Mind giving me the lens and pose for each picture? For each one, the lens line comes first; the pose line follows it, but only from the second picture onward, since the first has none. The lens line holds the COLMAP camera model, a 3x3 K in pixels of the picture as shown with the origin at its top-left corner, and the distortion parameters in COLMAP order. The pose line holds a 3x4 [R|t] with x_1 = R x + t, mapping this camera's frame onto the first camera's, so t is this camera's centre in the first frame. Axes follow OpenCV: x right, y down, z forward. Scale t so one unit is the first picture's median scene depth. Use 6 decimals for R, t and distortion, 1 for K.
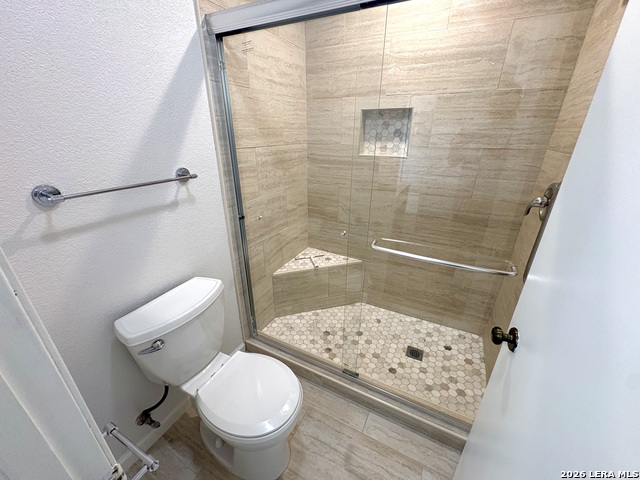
lens RADIAL K [[255.9, 0, 320.1], [0, 255.9, 239.2], [0, 0, 1]] dist [-0.001888, 0.000417]
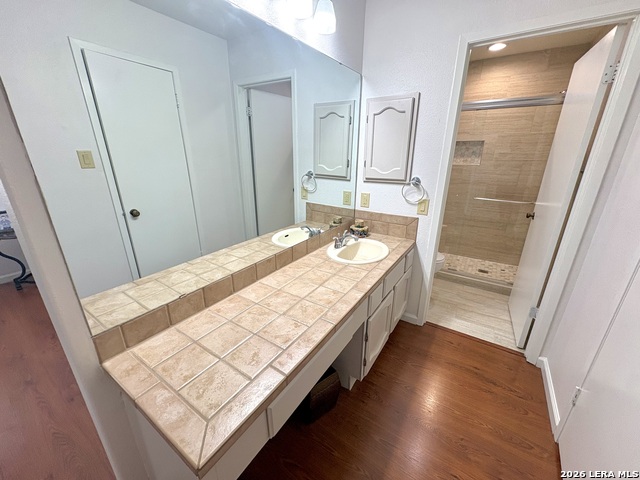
lens RADIAL K [[255.9, 0, 320.7], [0, 255.9, 240.3], [0, 0, 1]] dist [-0.001888, 0.000417]
pose [[0.993532, 0.046974, -0.103378, -0.584856], [-0.055507, 0.995145, -0.081271, 0.431846], [0.099059, 0.086483, 0.991316, -0.906577]]
